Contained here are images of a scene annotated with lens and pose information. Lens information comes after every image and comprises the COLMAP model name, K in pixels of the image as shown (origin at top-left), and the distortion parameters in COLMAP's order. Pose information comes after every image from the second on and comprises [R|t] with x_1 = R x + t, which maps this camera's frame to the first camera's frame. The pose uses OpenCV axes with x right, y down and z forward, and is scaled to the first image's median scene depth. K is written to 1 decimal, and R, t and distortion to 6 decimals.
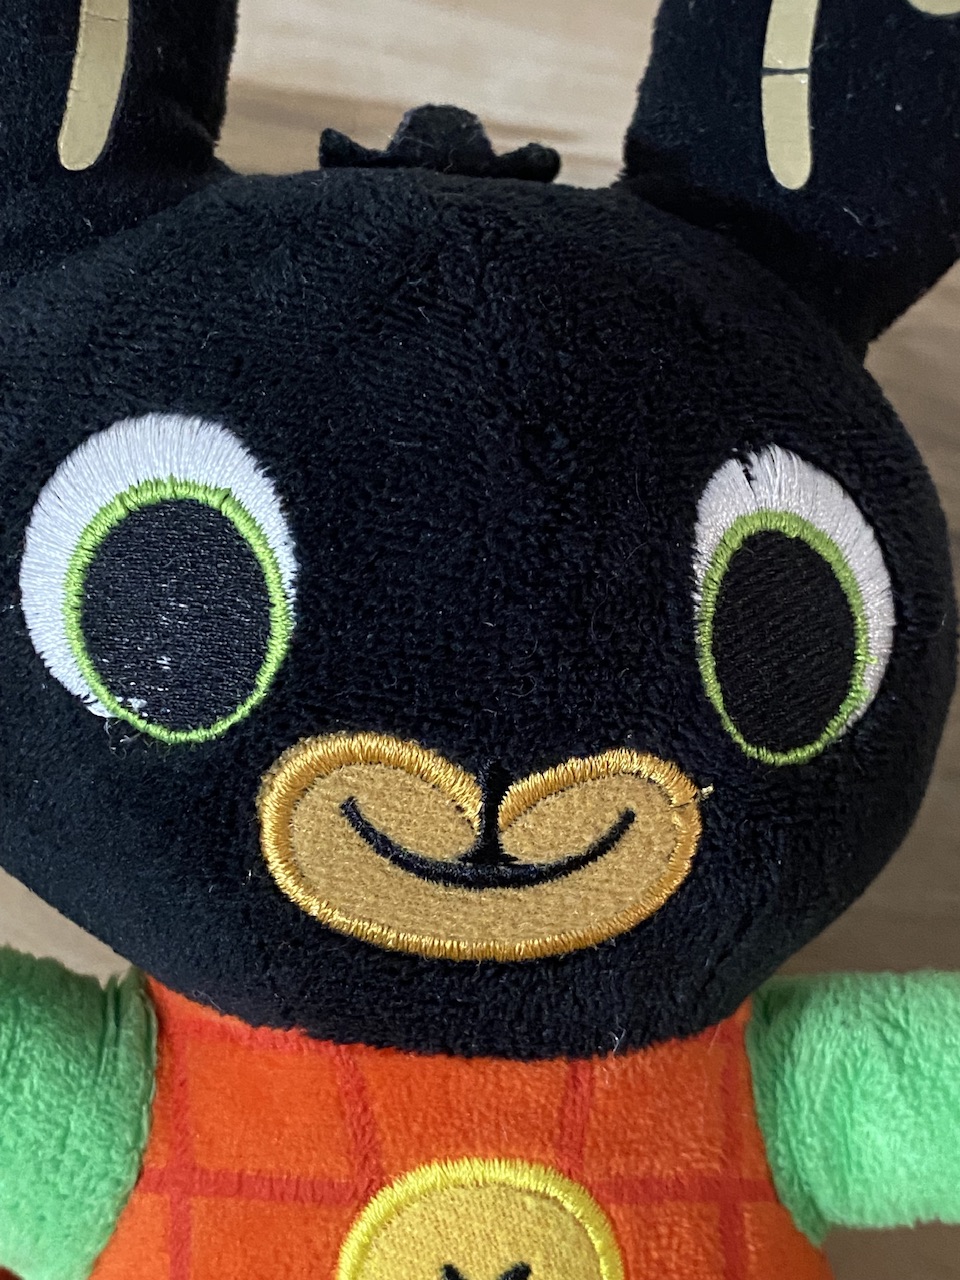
lens RADIAL K [[1967.1, 0, 480.0], [0, 1967.1, 640.0], [0, 0, 1]] dist [0.218216, -0.820323]
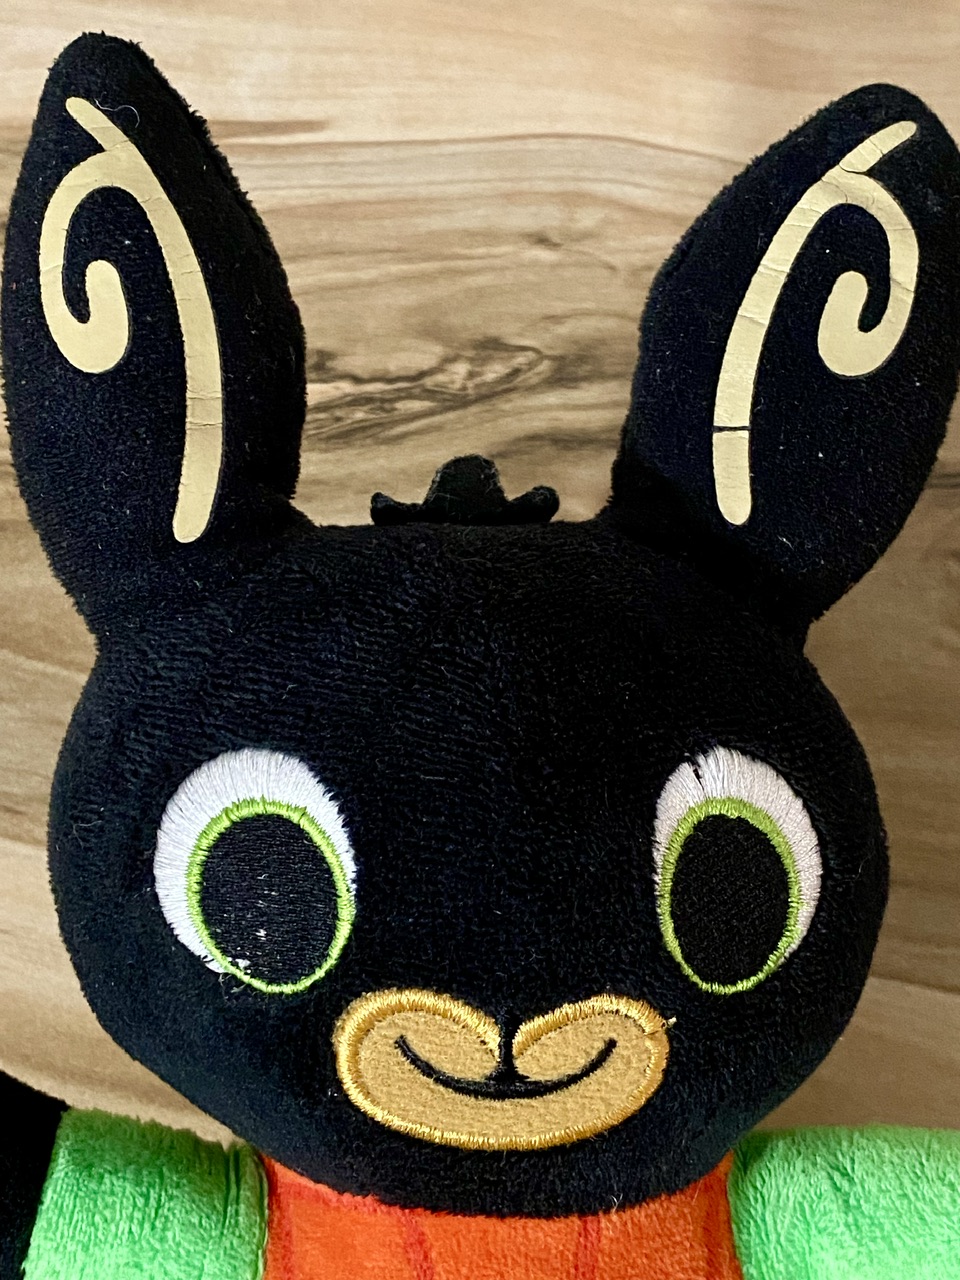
lens RADIAL K [[1967.1, 0, 480.0], [0, 1967.1, 640.0], [0, 0, 1]] dist [0.218216, -0.820323]
pose [[0.997766, -0.031832, -0.058741, 0.072132], [0.032452, 0.999427, 0.009634, -0.192500], [0.058401, -0.011519, 0.998227, -0.324483]]
